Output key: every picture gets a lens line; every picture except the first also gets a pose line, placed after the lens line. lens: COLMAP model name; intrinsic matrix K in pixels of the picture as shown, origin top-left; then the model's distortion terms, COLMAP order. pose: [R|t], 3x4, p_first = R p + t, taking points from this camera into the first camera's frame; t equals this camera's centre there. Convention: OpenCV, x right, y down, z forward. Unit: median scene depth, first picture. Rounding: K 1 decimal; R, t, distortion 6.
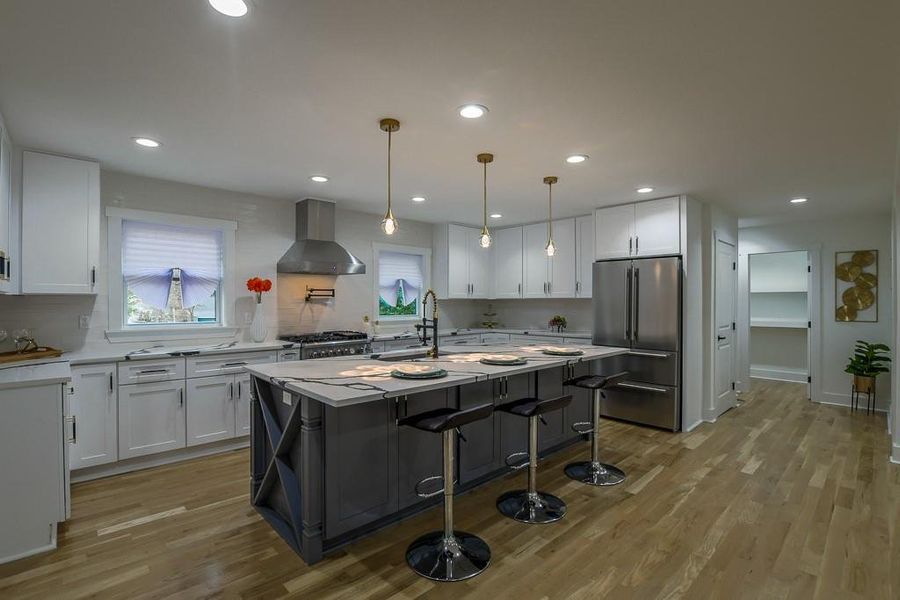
lens RADIAL K [[418.7, 0, 450.0], [0, 418.7, 300.0], [0, 0, 1]] dist [-0.023358, -0.000069]
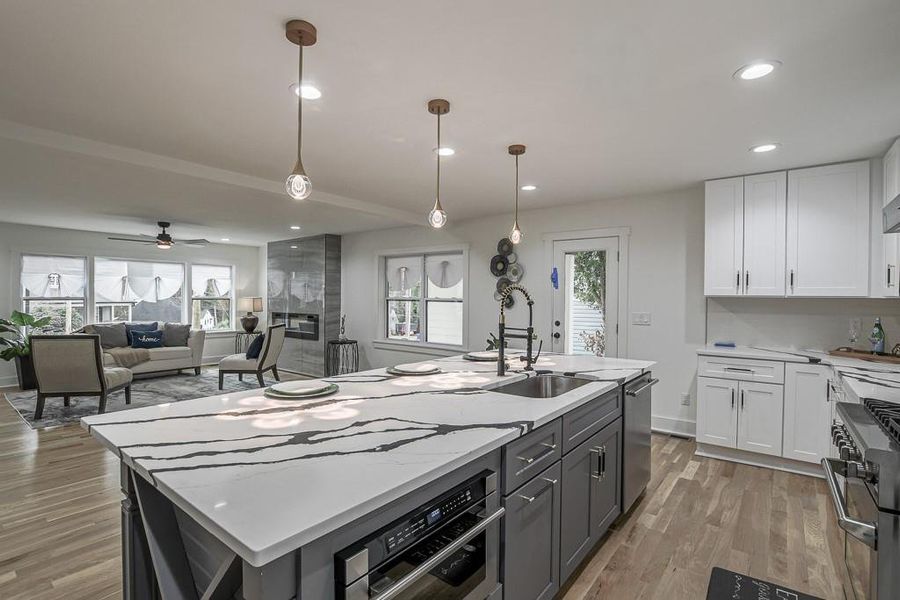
lens RADIAL K [[431.9, 0, 450.0], [0, 431.9, 300.0], [0, 0, 1]] dist [-0.023200, 0.000435]
pose [[-0.989001, -0.010105, -0.147565, 0.111423], [-0.010861, 0.999932, 0.004318, -0.001186], [0.147511, 0.005873, -0.989043, 1.126413]]
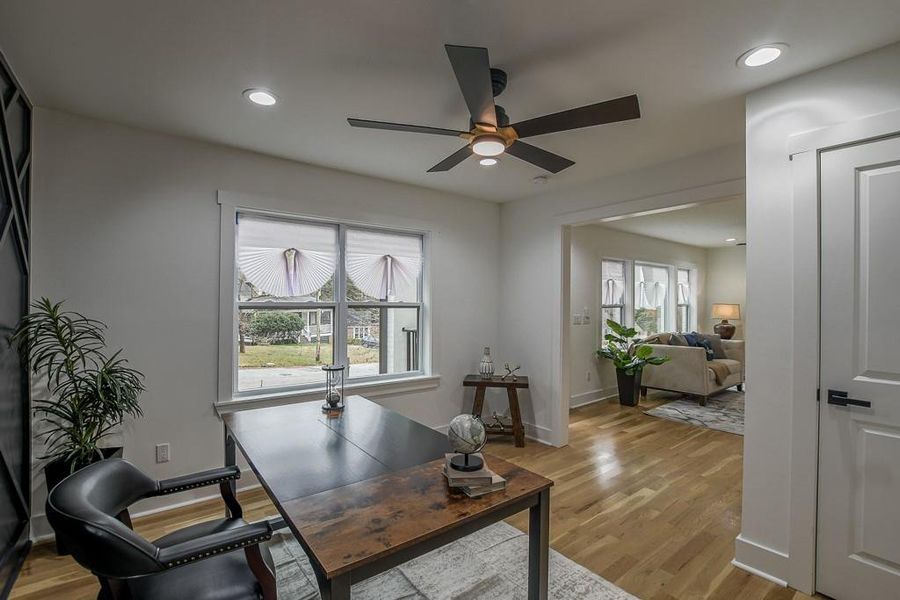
lens RADIAL K [[402.9, 0, 450.0], [0, 402.9, 300.0], [0, 0, 1]] dist [-0.023962, -0.000003]
pose [[-0.994806, -0.006840, 0.101555, 1.550341], [-0.007624, 0.999944, -0.007329, 0.008732], [-0.101499, -0.008065, -0.994803, 0.837935]]
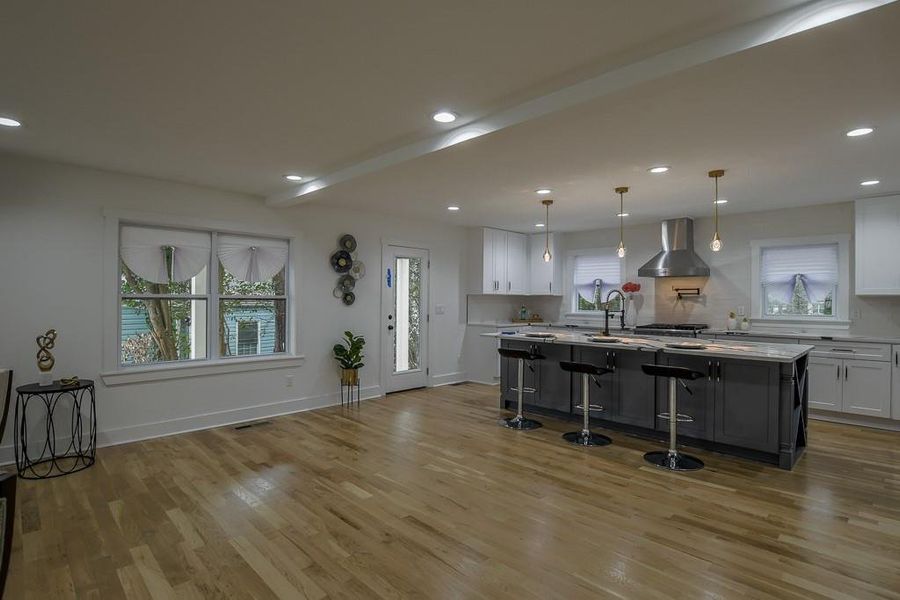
lens RADIAL K [[454.3, 0, 446.1], [0, 454.3, 299.1], [0, 0, 1]] dist [-0.023381, 0.000403]
pose [[0.020625, -0.001004, -0.999787, 0.970527], [-0.003027, 0.999995, -0.001066, 0.007635], [0.999783, 0.003048, 0.020622, 0.266492]]
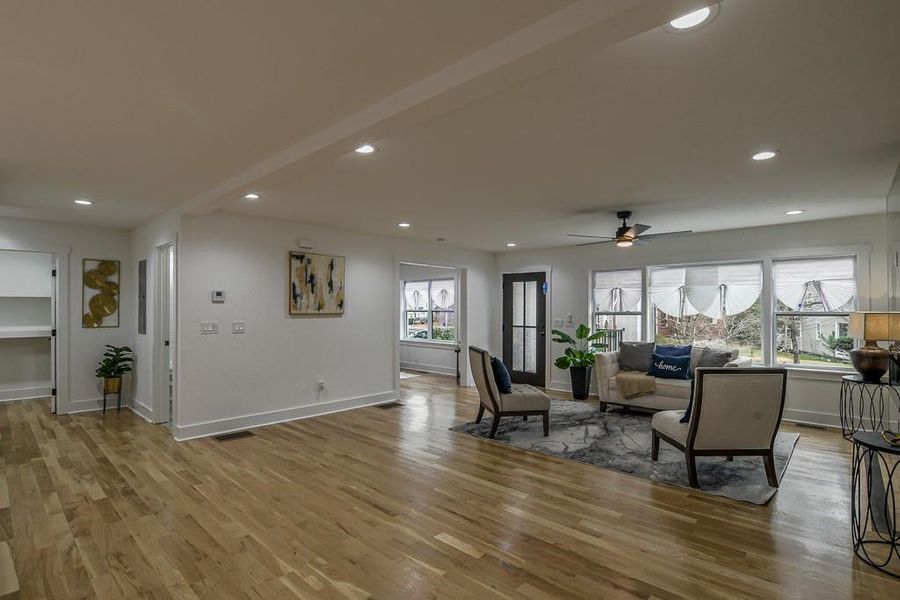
lens RADIAL K [[440.5, 0, 450.0], [0, 440.5, 300.0], [0, 0, 1]] dist [-0.028631, -0.000030]
pose [[-0.067283, 0.016330, 0.997600, -0.183720], [-0.004124, 0.999853, -0.016645, -0.002450], [-0.997725, -0.005234, -0.067205, 0.197782]]
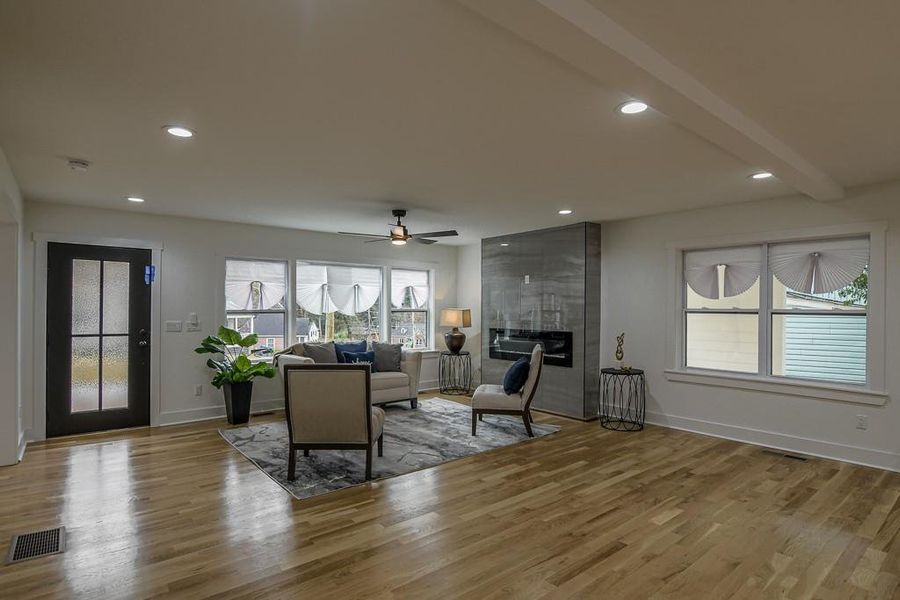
lens RADIAL K [[472.9, 0, 450.9], [0, 472.9, 304.8], [0, 0, 1]] dist [-0.028490, 0.000584]
pose [[-0.997564, -0.006422, 0.069457, 0.576812], [-0.006928, 0.999951, -0.007056, 0.001861], [-0.069408, -0.007520, -0.997560, 0.793945]]
